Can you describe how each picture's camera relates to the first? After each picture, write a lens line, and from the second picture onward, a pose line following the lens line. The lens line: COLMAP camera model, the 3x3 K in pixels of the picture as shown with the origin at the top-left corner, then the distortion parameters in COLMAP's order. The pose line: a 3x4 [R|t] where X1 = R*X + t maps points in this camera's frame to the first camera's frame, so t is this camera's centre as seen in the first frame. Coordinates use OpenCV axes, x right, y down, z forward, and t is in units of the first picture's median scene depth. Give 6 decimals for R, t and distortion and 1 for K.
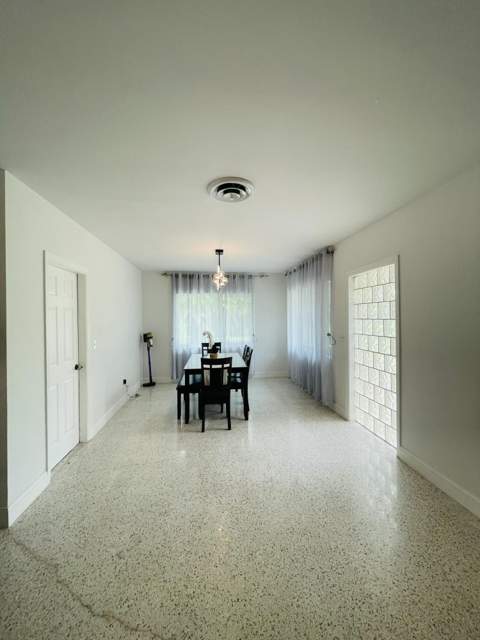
lens RADIAL K [[259.1, 0, 239.9], [0, 259.1, 319.7], [0, 0, 1]] dist [0.004206, 0.000289]
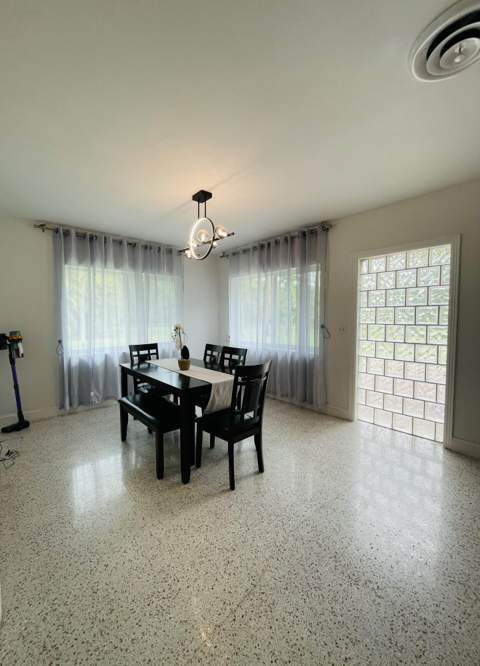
lens RADIAL K [[269.8, 0, 240.2], [0, 269.8, 333.2], [0, 0, 1]] dist [-0.002661, -0.000284]
pose [[0.838158, -0.022623, 0.544957, -0.276003], [-0.003642, 0.998885, 0.047069, 0.028045], [-0.545415, -0.041437, 0.837141, 0.294632]]
